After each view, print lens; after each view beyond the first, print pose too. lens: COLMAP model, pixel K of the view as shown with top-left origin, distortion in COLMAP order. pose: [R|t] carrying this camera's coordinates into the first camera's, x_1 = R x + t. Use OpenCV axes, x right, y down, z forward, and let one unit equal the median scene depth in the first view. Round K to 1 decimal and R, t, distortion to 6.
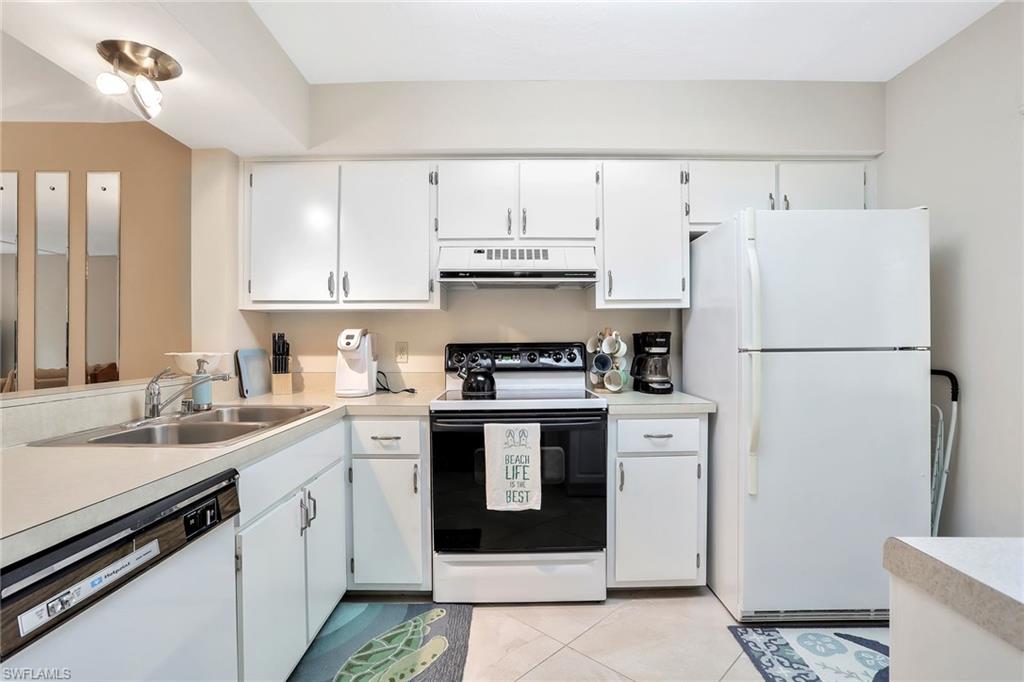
lens RADIAL K [[502.6, 0, 512.0], [0, 502.6, 341.0], [0, 0, 1]] dist [-0.001032, 0.000471]
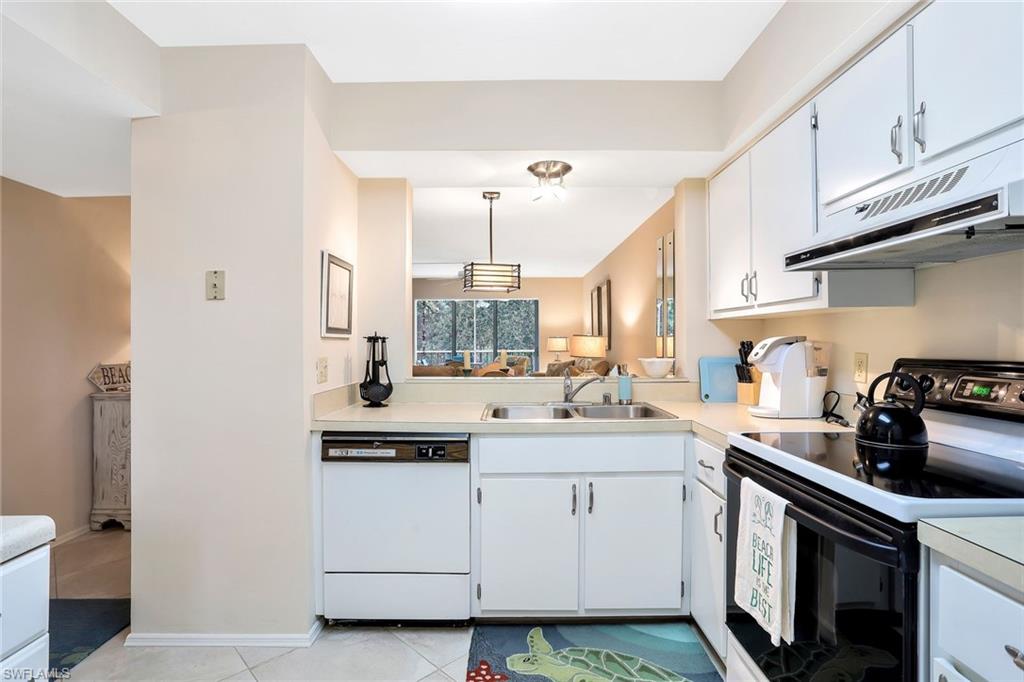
lens RADIAL K [[513.4, 0, 509.8], [0, 513.4, 337.1], [0, 0, 1]] dist [-0.016340, 0.001141]
pose [[-0.002572, -0.003618, -0.999990, 0.557598], [0.005934, 0.999976, -0.003633, -0.023839], [0.999979, -0.005943, -0.002550, 0.582632]]
